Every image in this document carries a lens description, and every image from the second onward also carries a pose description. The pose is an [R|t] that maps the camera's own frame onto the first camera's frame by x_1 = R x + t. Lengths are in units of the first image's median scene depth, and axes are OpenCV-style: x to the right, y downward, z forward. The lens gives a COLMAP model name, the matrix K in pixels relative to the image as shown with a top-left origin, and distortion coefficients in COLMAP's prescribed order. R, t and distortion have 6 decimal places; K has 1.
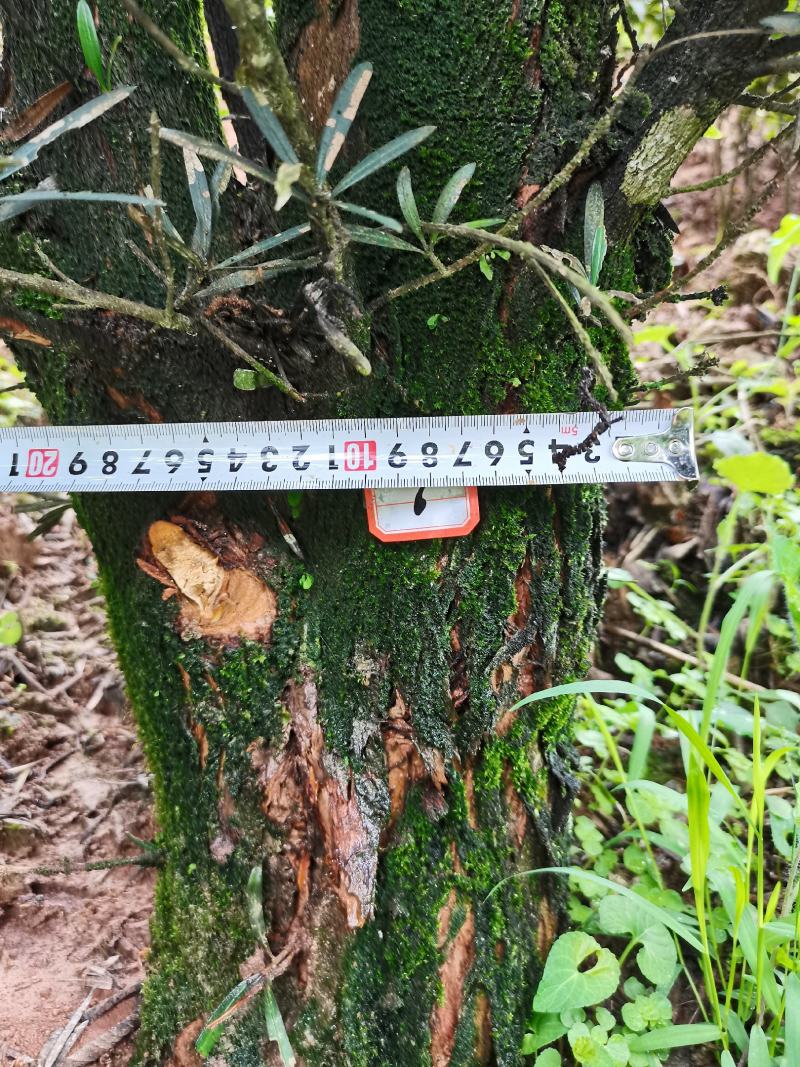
lens RADIAL K [[794.5, 0, 400.0], [0, 794.5, 533.5], [0, 0, 1]] dist [-0.000514, 0.000385]
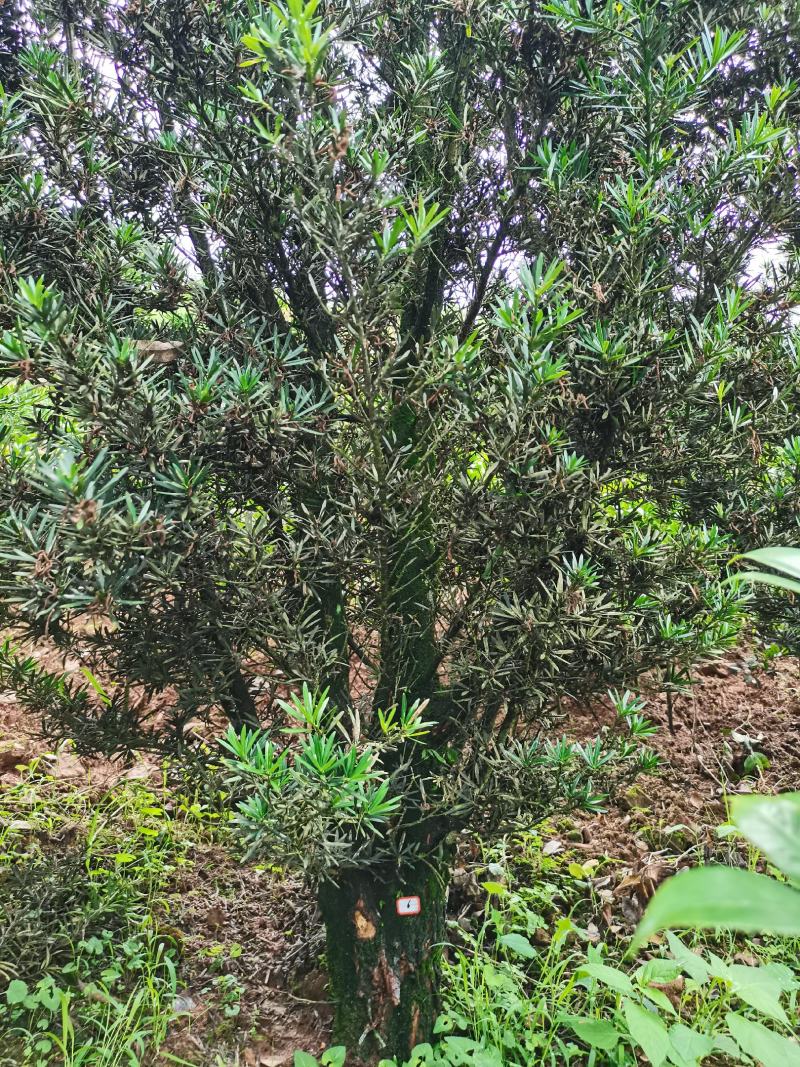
lens RADIAL K [[794.5, 0, 400.0], [0, 794.5, 533.5], [0, 0, 1]] dist [-0.000514, 0.000385]
pose [[0.986221, 0.056239, 0.155580, -0.822878], [0.012213, 0.913126, -0.407494, -0.124852], [-0.164982, 0.403779, 0.899857, -3.888415]]
